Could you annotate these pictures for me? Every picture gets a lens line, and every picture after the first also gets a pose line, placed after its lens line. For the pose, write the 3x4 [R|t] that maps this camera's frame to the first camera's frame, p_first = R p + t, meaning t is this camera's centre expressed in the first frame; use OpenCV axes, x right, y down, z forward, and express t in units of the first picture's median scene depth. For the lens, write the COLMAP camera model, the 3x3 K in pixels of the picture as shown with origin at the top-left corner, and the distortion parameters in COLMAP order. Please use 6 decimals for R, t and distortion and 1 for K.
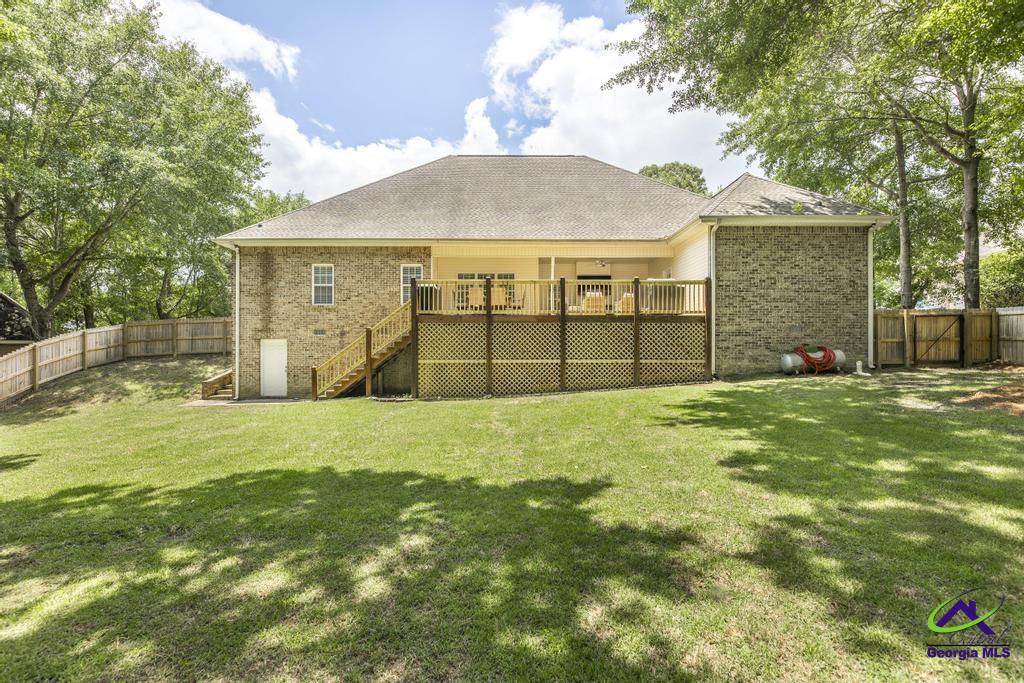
lens RADIAL K [[461.9, 0, 508.6], [0, 461.9, 346.6], [0, 0, 1]] dist [0.002903, 0.000560]
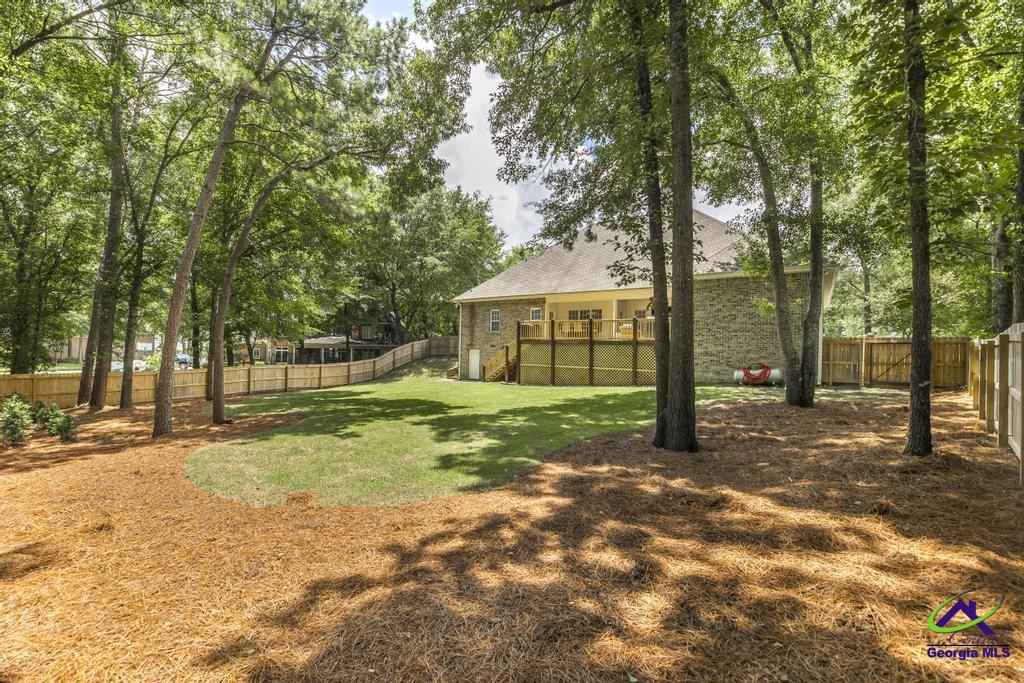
lens RADIAL K [[419.7, 0, 514.5], [0, 419.7, 342.2], [0, 0, 1]] dist [-0.004315, -0.000542]
pose [[0.818254, 0.010603, -0.574760, 0.645431], [-0.011354, 0.999933, 0.002283, -0.052664], [0.574745, 0.004658, 0.818319, -0.349337]]
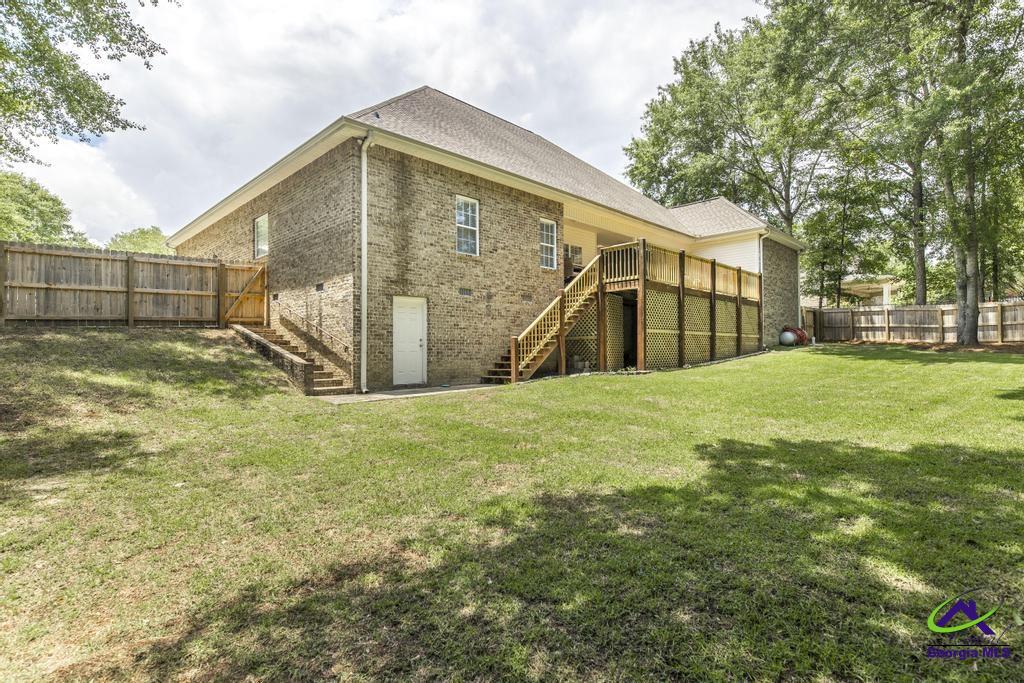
lens RADIAL K [[518.2, 0, 511.7], [0, 518.2, 344.8], [0, 0, 1]] dist [0.002524, -0.000178]
pose [[0.710888, 0.008424, 0.703255, -0.923609], [0.000463, 0.999922, -0.012445, 0.061346], [-0.703305, 0.009172, 0.710829, 0.379158]]
